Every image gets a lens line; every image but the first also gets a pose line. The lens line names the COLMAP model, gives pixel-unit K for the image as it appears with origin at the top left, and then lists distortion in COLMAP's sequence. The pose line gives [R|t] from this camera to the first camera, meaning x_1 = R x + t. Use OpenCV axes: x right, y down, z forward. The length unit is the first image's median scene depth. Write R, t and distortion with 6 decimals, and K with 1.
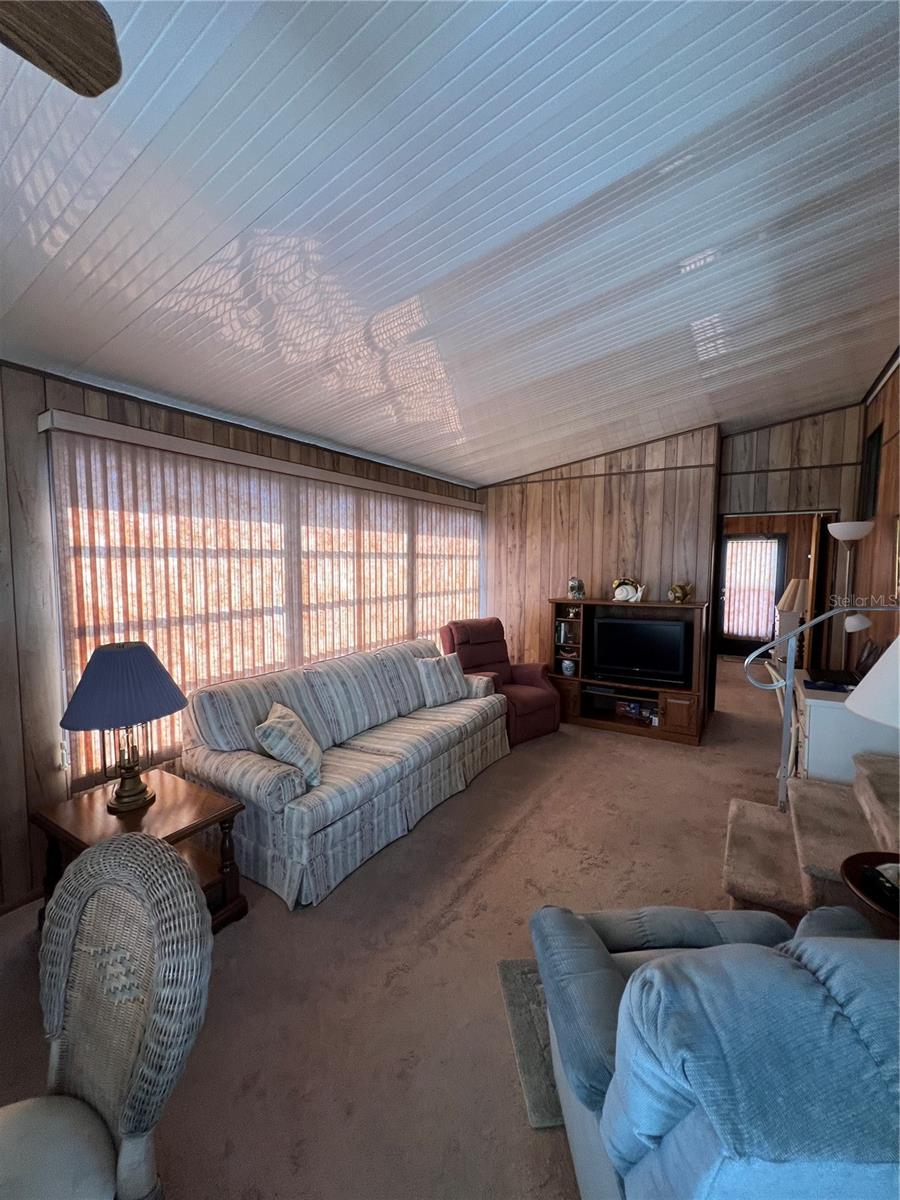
lens RADIAL K [[484.3, 0, 449.2], [0, 484.3, 611.9], [0, 0, 1]] dist [0.000235, -0.000062]
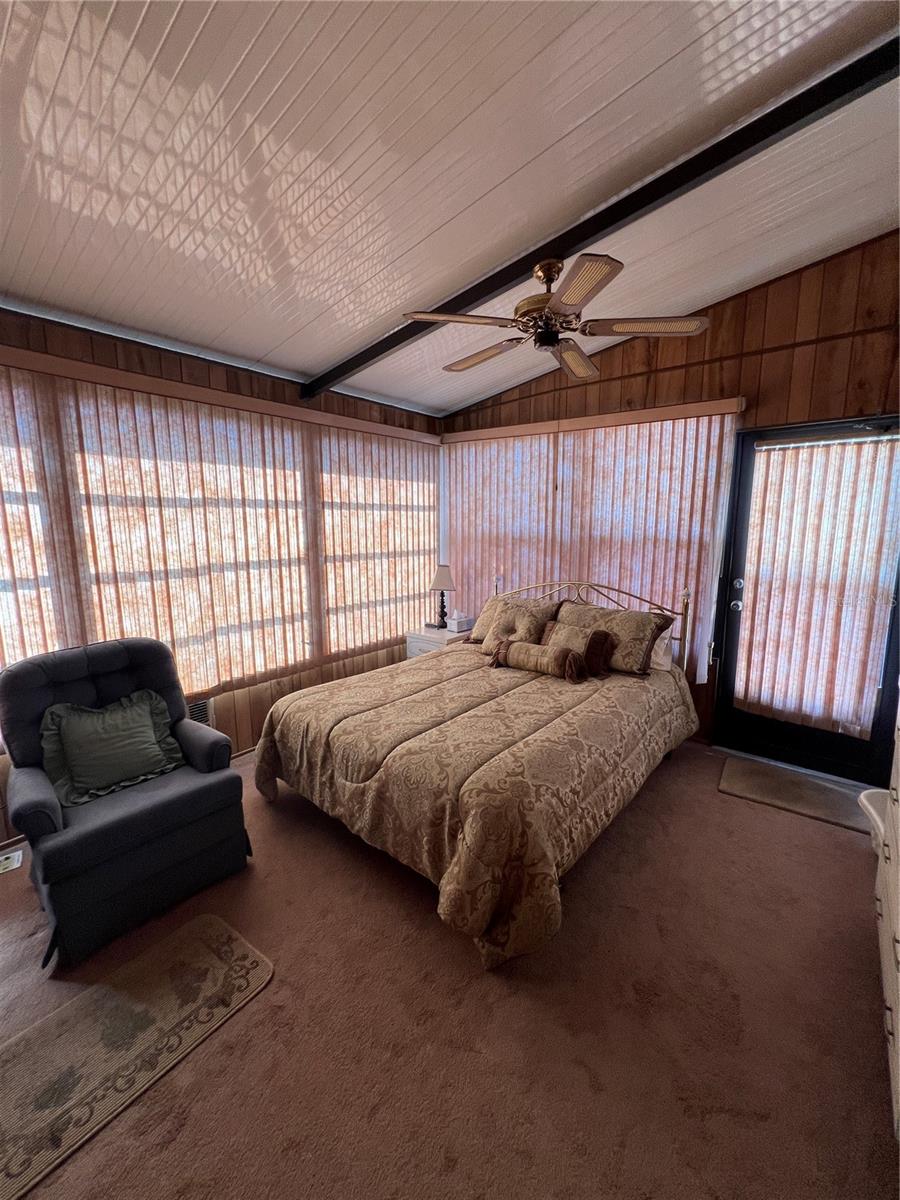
lens RADIAL K [[486.2, 0, 450.0], [0, 486.2, 600.0], [0, 0, 1]] dist [-0.001229, -0.000510]
pose [[0.995952, 0.009237, -0.089408, 0.382078], [-0.002556, 0.997214, 0.074556, -0.059722], [0.089847, -0.074026, 0.993201, 0.613292]]
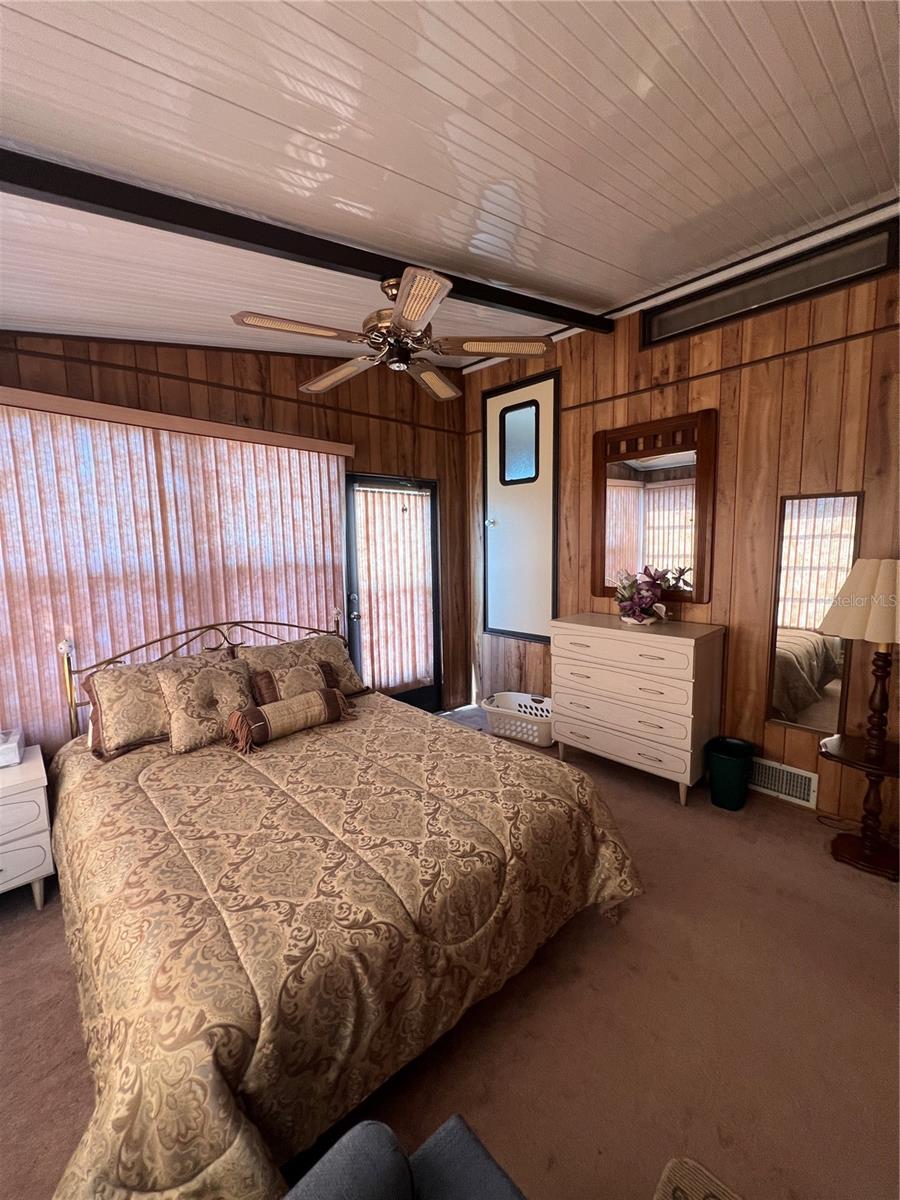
lens RADIAL K [[486.2, 0, 450.0], [0, 486.2, 600.0], [0, 0, 1]] dist [-0.001229, -0.000510]
pose [[0.214854, -0.114892, 0.969865, 0.149283], [0.103492, 0.990144, 0.094367, -0.076701], [-0.971147, 0.080098, 0.224627, 0.821331]]
